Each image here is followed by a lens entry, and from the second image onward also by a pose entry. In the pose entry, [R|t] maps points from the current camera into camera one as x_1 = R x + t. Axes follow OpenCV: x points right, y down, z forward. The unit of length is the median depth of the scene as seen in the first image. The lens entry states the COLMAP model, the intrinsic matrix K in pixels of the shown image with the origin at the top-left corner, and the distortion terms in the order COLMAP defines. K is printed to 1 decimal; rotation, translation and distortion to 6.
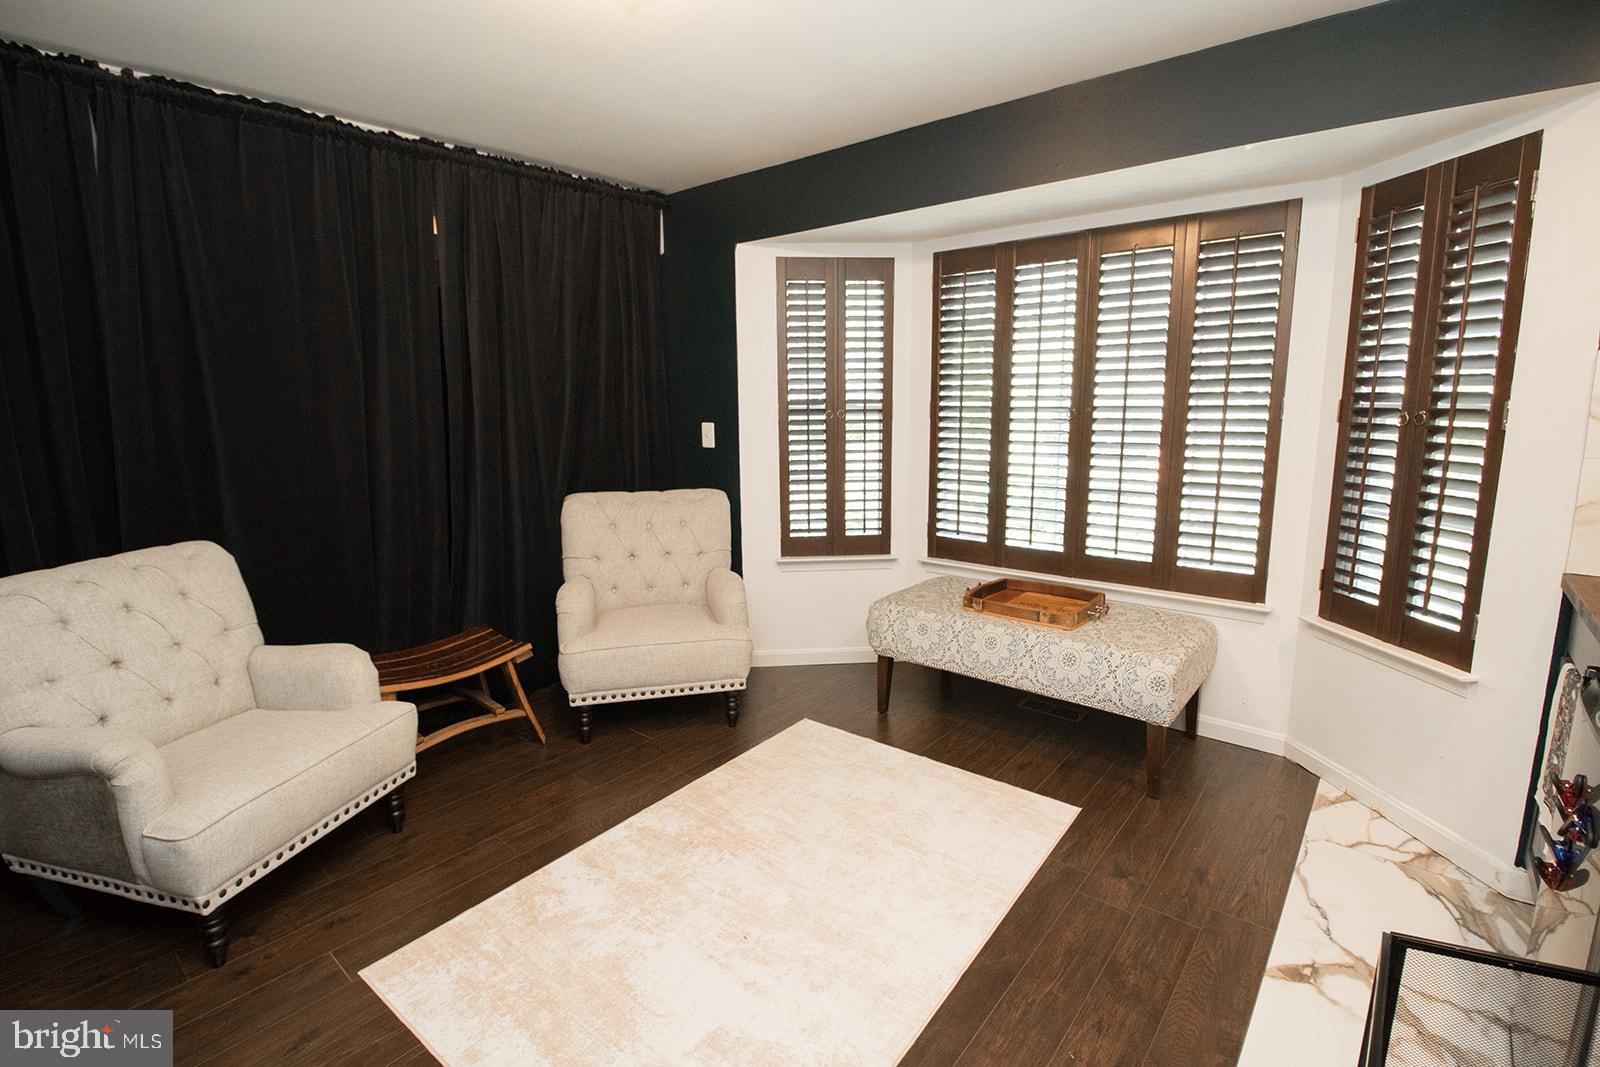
lens RADIAL K [[732.0, 0, 797.0], [0, 732.0, 516.7], [0, 0, 1]] dist [-0.003839, -0.010158]
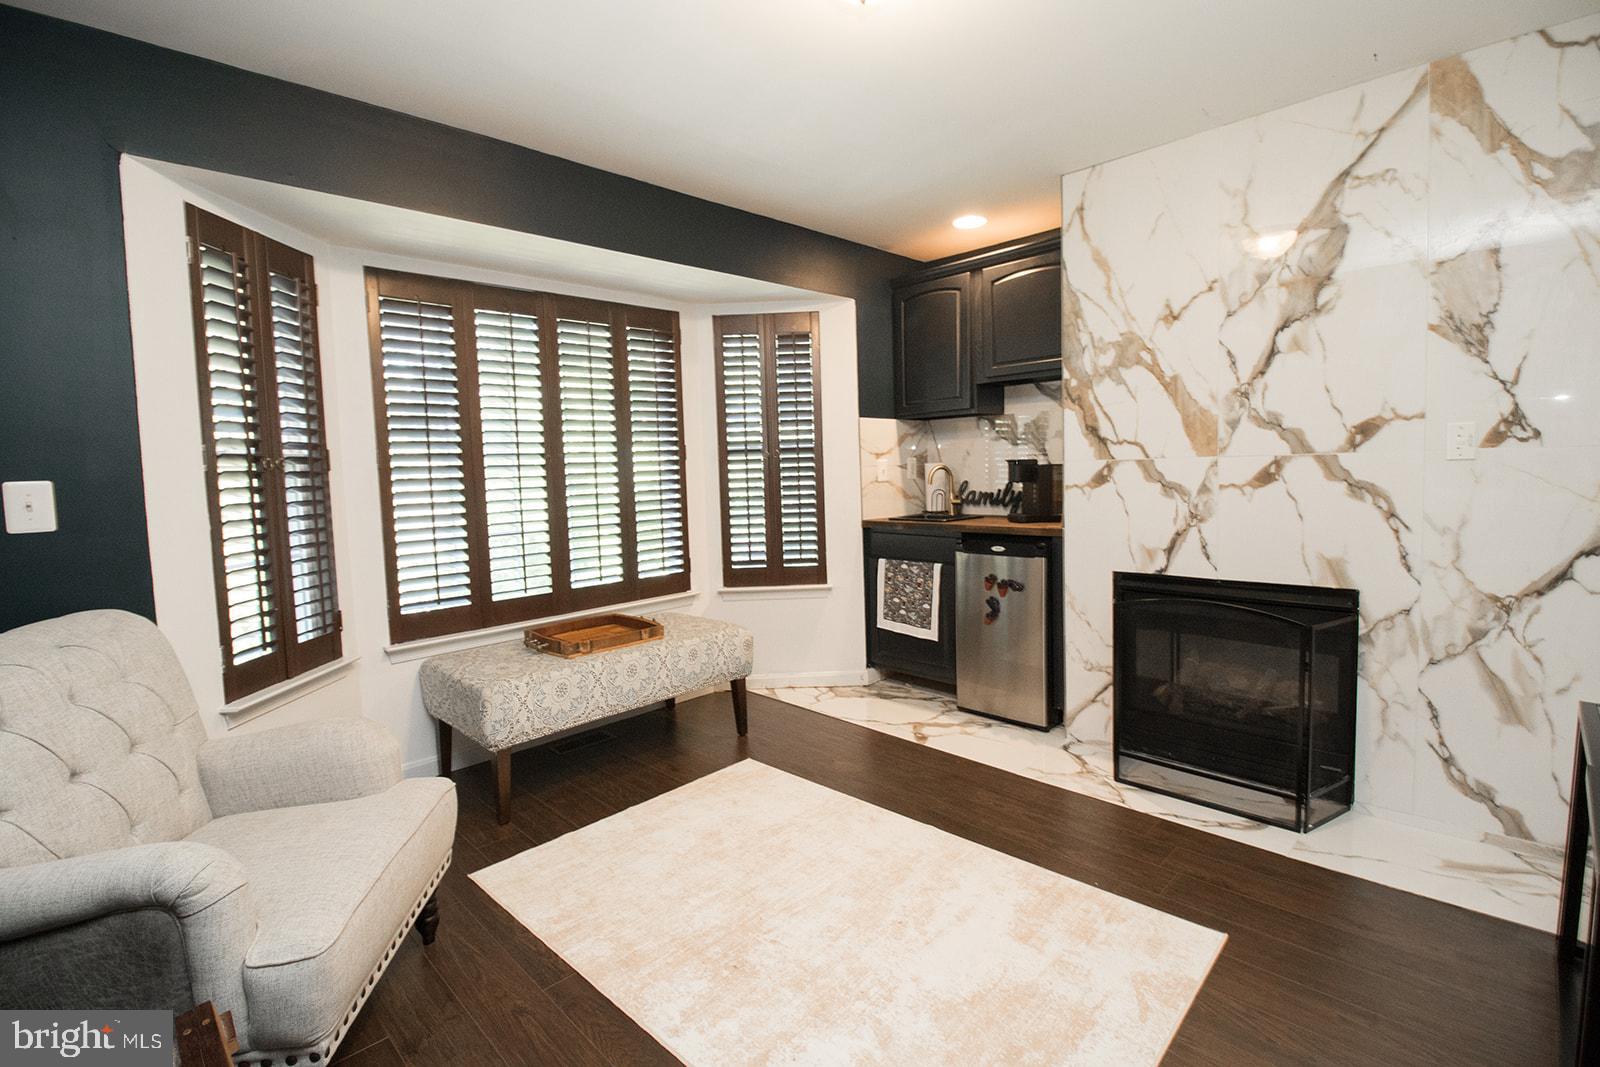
lens RADIAL K [[732.0, 0, 789.5], [0, 732.0, 516.5], [0, 0, 1]] dist [-0.003839, -0.010158]
pose [[0.106020, -0.062408, 0.992404, -0.634759], [0.188355, 0.981220, 0.041582, -0.037249], [-0.976362, 0.182515, 0.115784, 0.544125]]
